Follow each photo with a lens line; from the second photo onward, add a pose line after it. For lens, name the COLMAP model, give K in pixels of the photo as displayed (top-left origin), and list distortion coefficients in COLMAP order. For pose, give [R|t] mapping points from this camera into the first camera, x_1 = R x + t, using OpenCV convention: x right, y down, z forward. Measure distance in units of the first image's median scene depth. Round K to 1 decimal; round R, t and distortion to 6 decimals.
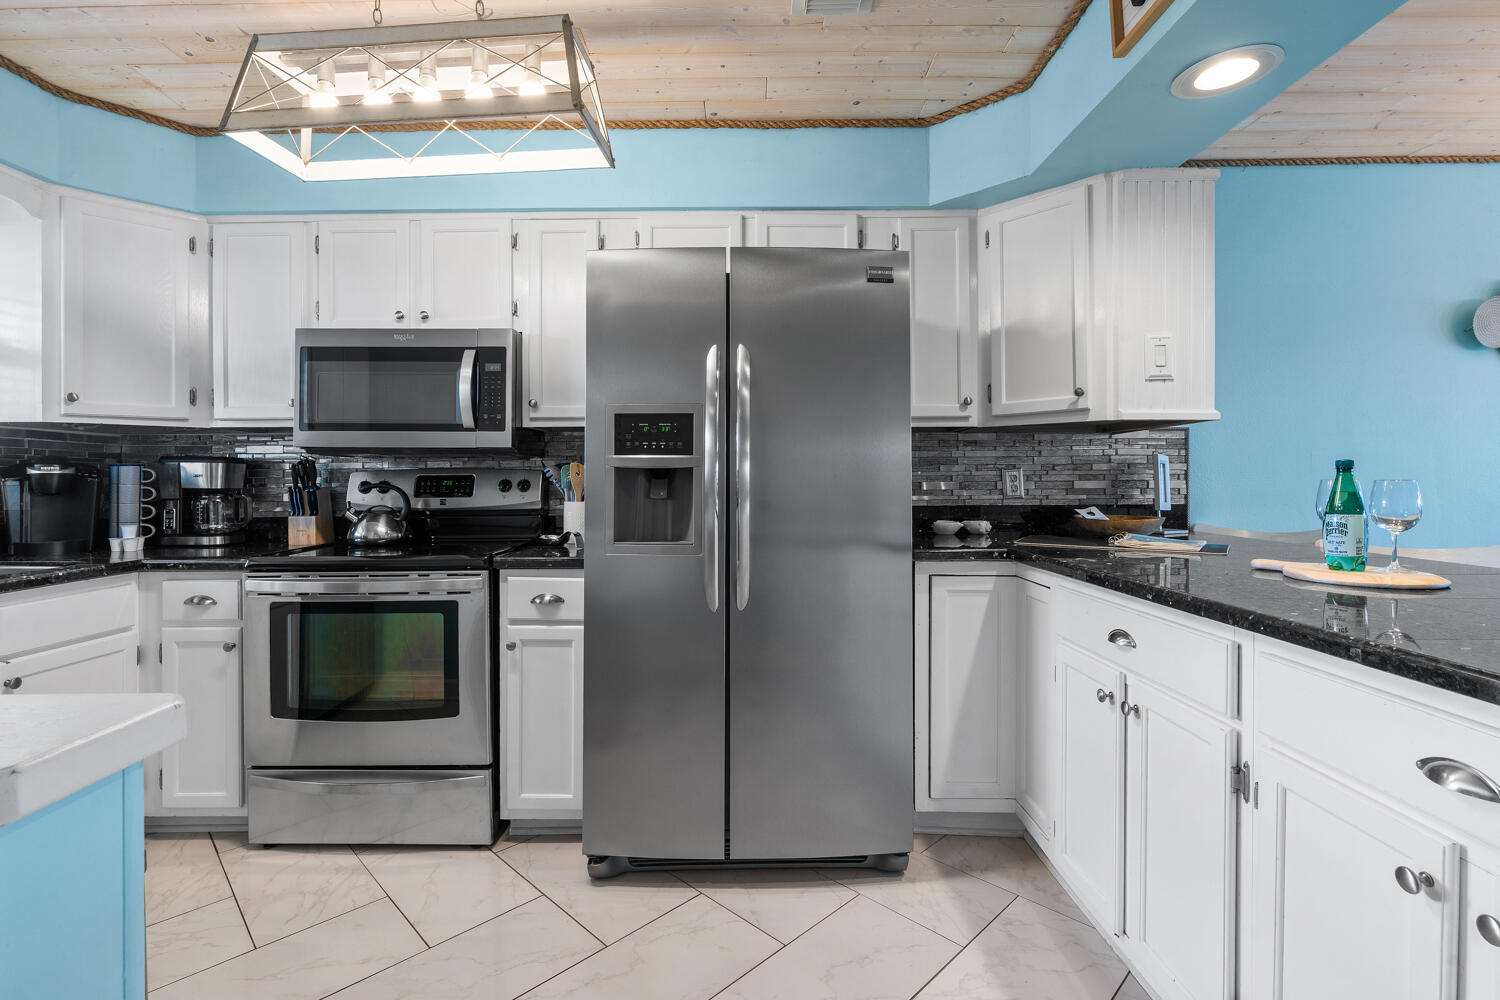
lens RADIAL K [[687.0, 0, 734.6], [0, 687.0, 474.1], [0, 0, 1]] dist [-0.006938, 0.000363]
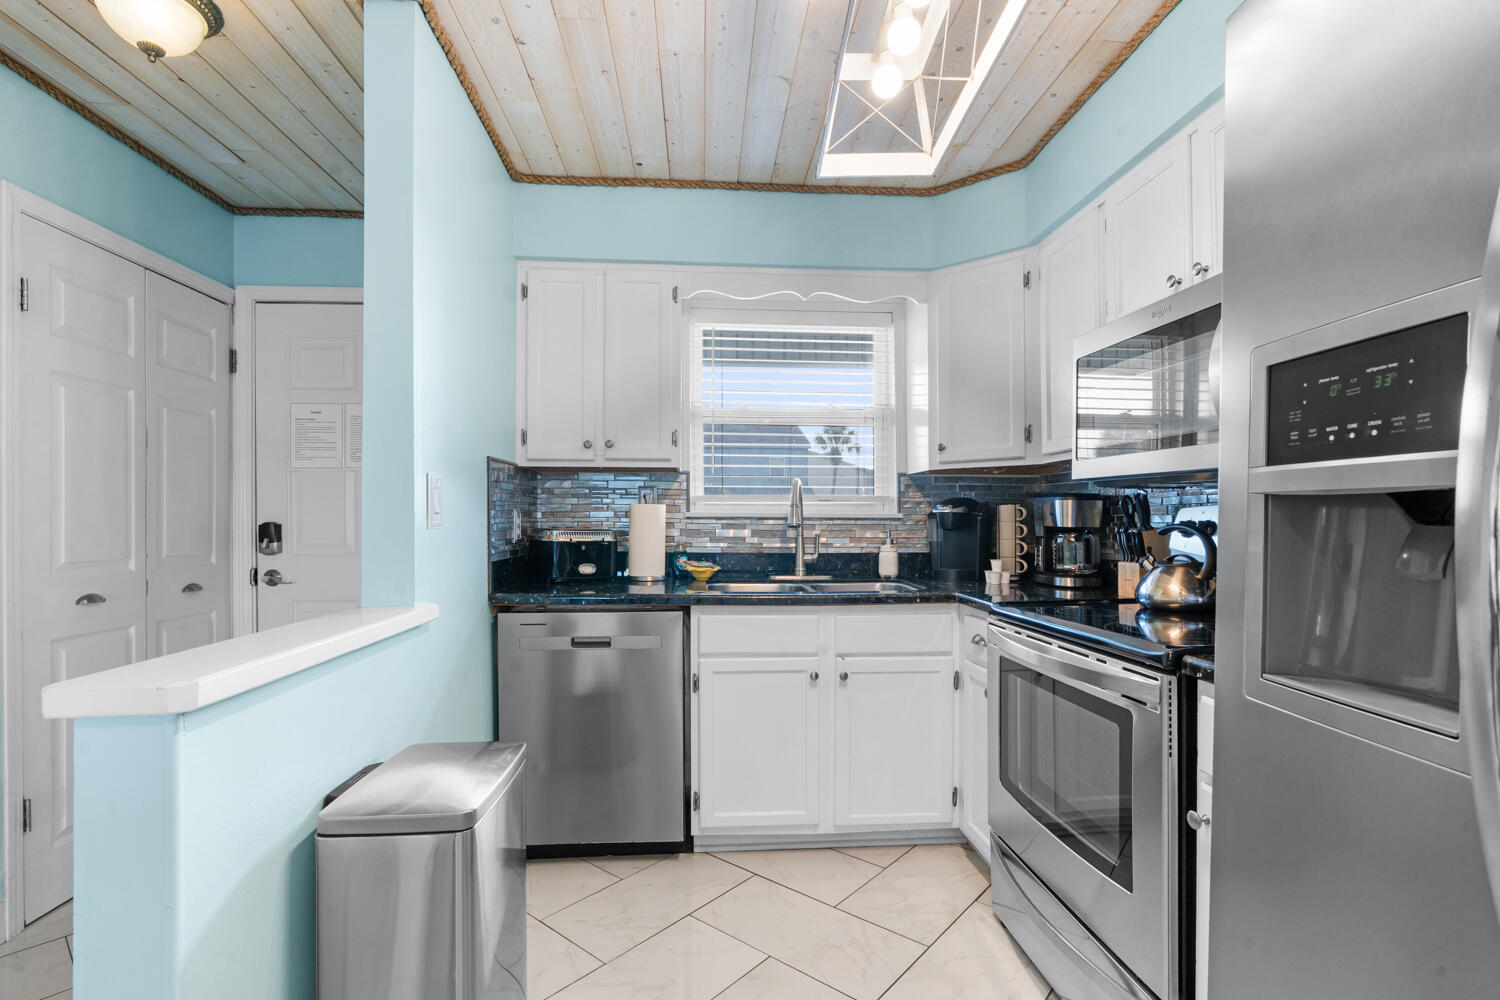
lens RADIAL K [[694.2, 0, 746.9], [0, 694.2, 519.7], [0, 0, 1]] dist [-0.015497, 0.000084]
pose [[0.087591, 0.007179, -0.996131, 0.169776], [0.009234, 0.999925, 0.008018, -0.000973], [0.996114, -0.009901, 0.087518, 0.516833]]
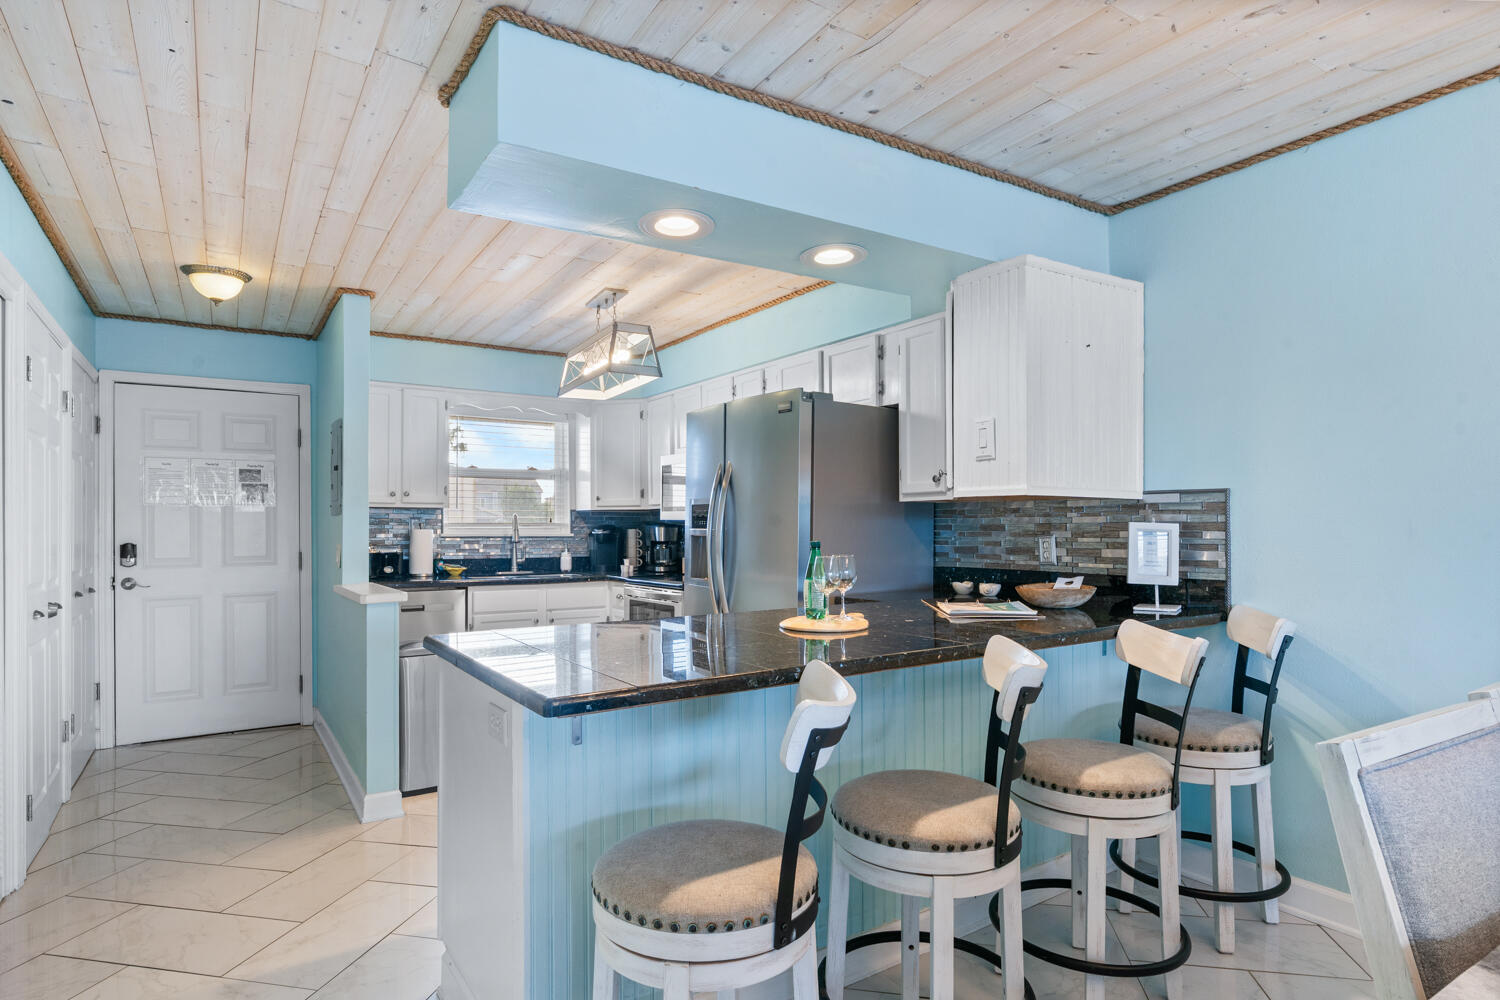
lens RADIAL K [[813.9, 0, 745.1], [0, 813.9, 519.2], [0, 0, 1]] dist [-0.007452, -0.000921]
pose [[0.557629, -0.004312, -0.830079, 1.298437], [0.007401, 0.999973, -0.000223, -0.038947], [0.830057, -0.006019, 0.557646, -0.040790]]
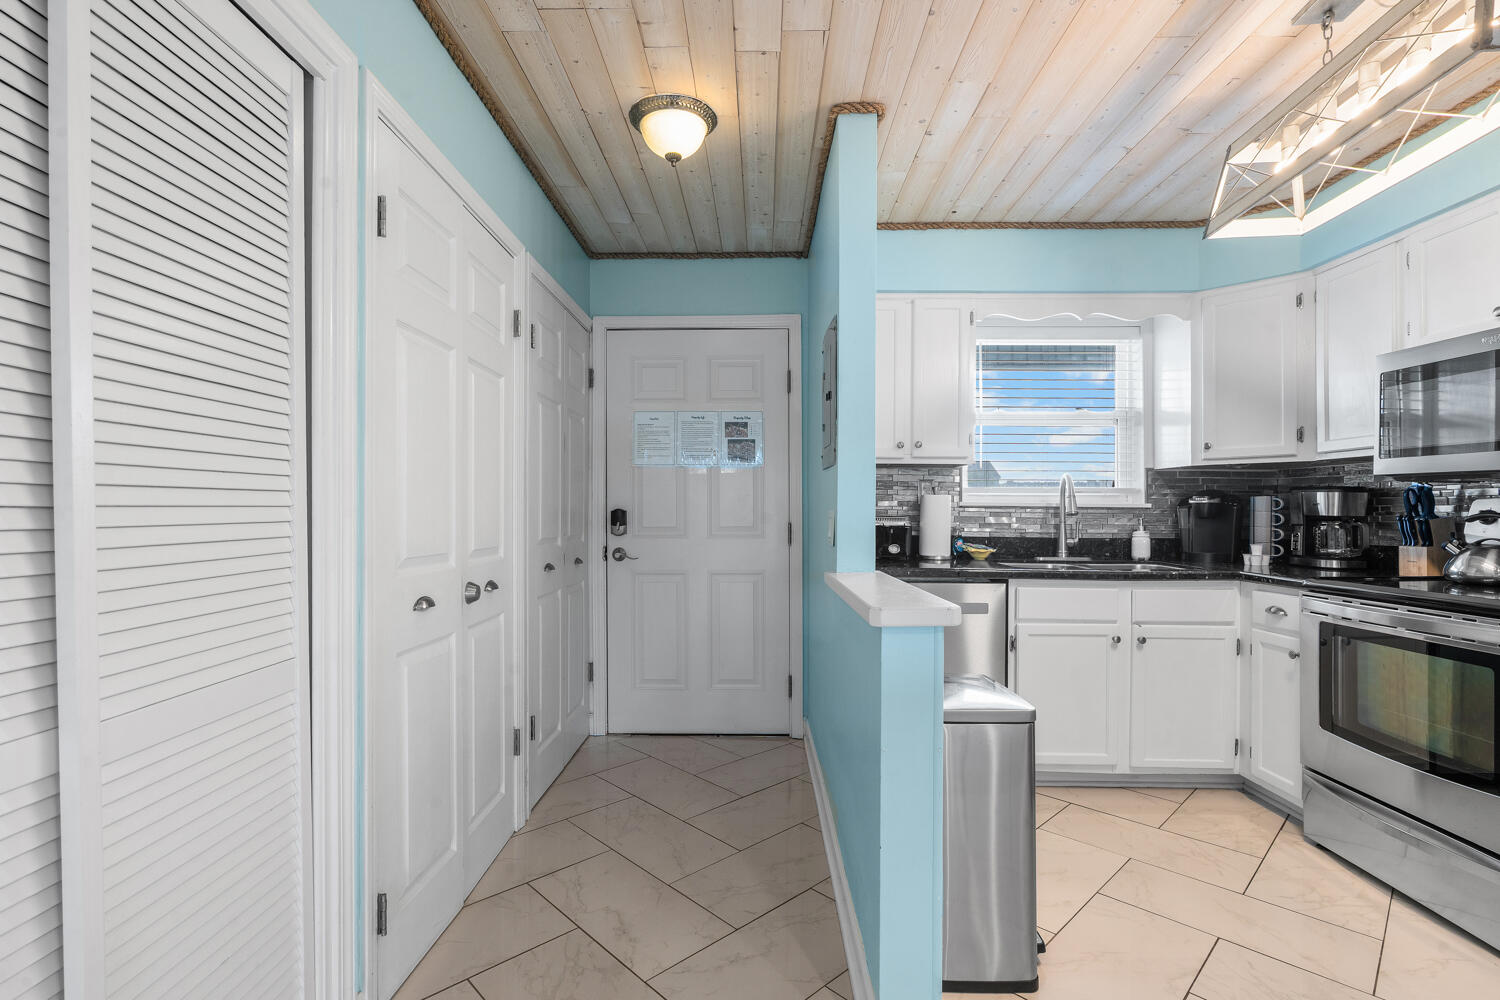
lens RADIAL K [[686.6, 0, 739.2], [0, 686.6, 509.4], [0, 0, 1]] dist [-0.006031, 0.000822]
pose [[-0.012089, 0.005837, -0.999910, 0.359588], [0.005563, 0.999968, 0.005770, -0.000581], [0.999911, -0.005492, -0.012121, 0.084864]]
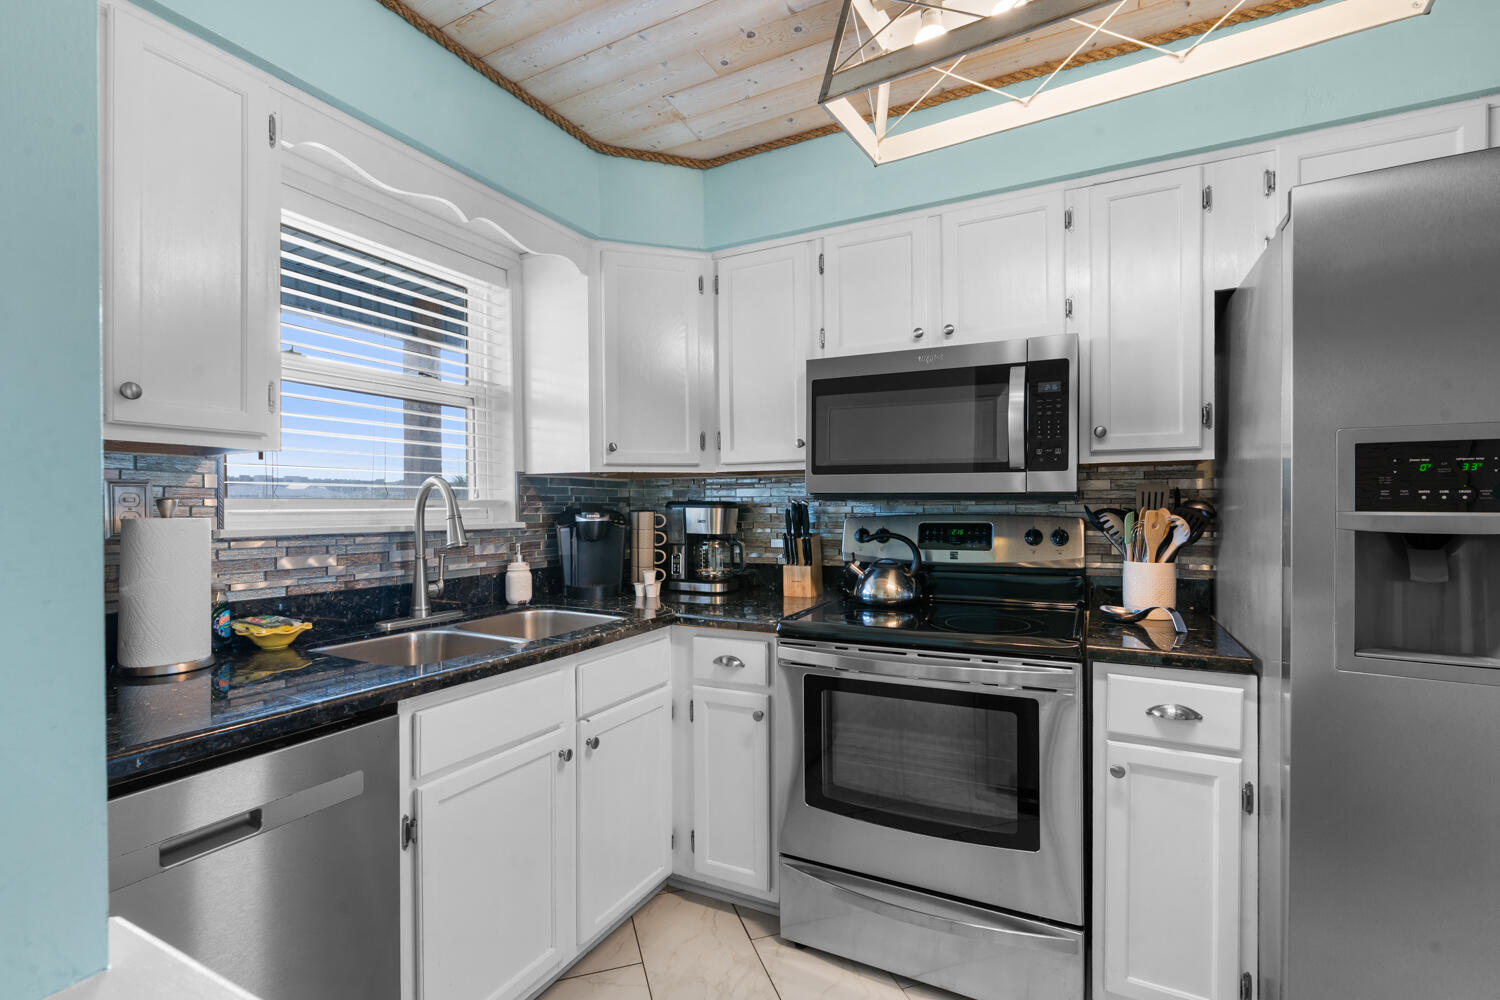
lens RADIAL K [[676.9, 0, 744.5], [0, 676.9, 507.6], [0, 0, 1]] dist [-0.010520, 0.004140]
pose [[0.892210, 0.002427, -0.451613, -0.310650], [0.004877, 0.999875, 0.015007, -0.033765], [0.451594, -0.015592, 0.892087, 0.171901]]
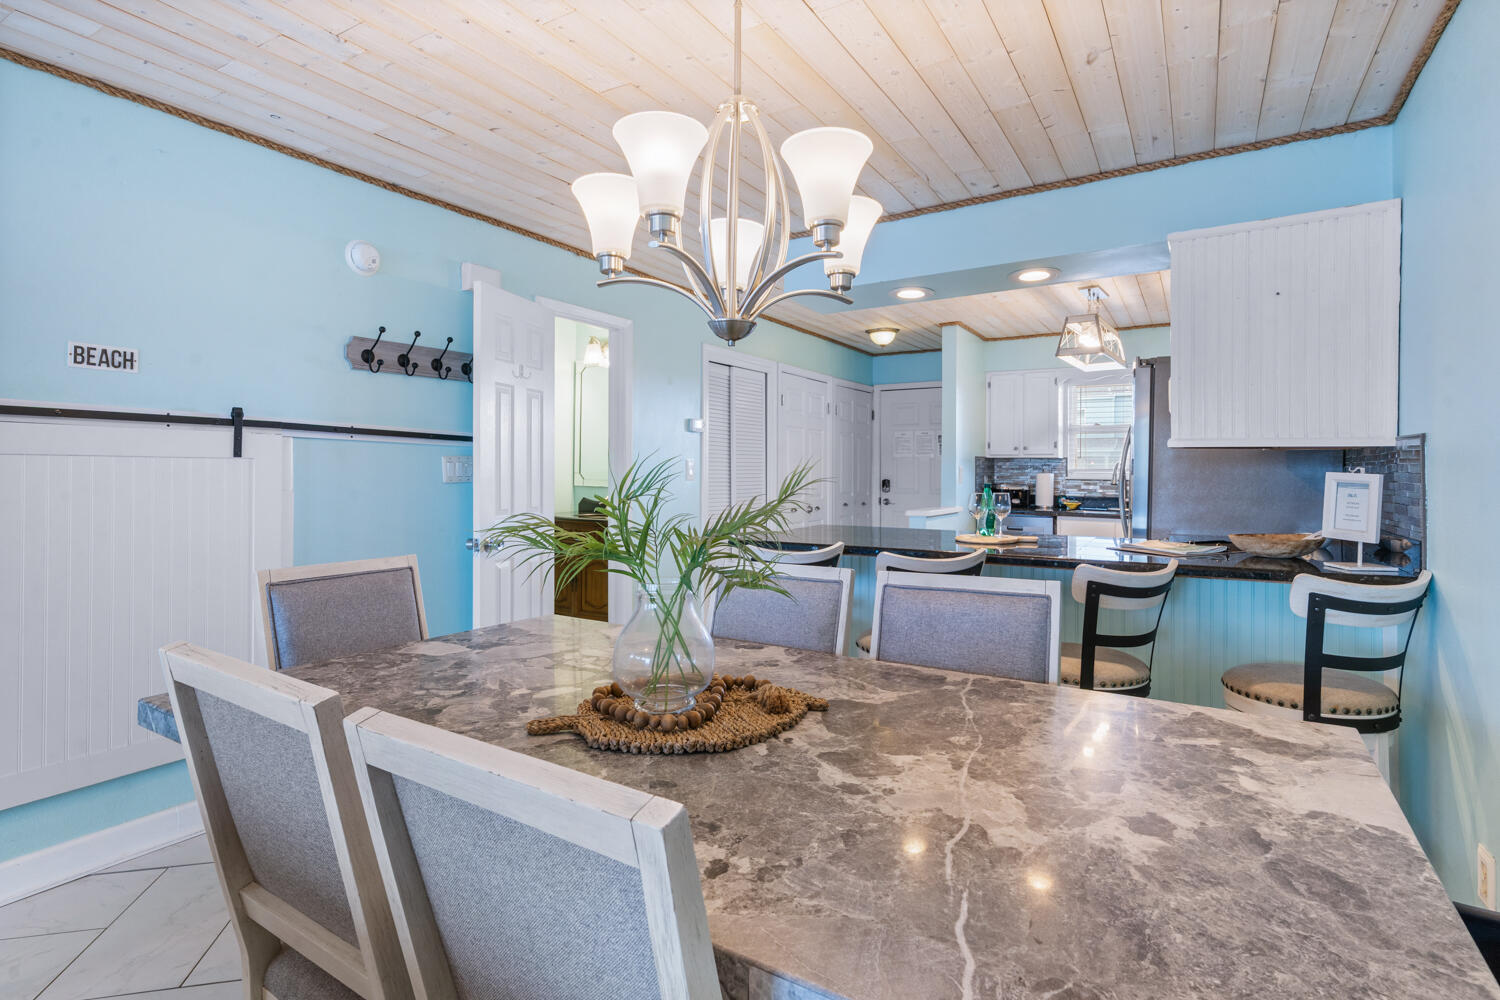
lens RADIAL K [[736.6, 0, 752.0], [0, 736.6, 471.1], [0, 0, 1]] dist [-0.000137, -0.000143]
pose [[-0.507648, 0.004225, -0.861554, 1.885639], [0.005075, 0.999985, 0.001913, -0.037907], [0.861550, -0.003402, -0.507662, 0.900615]]
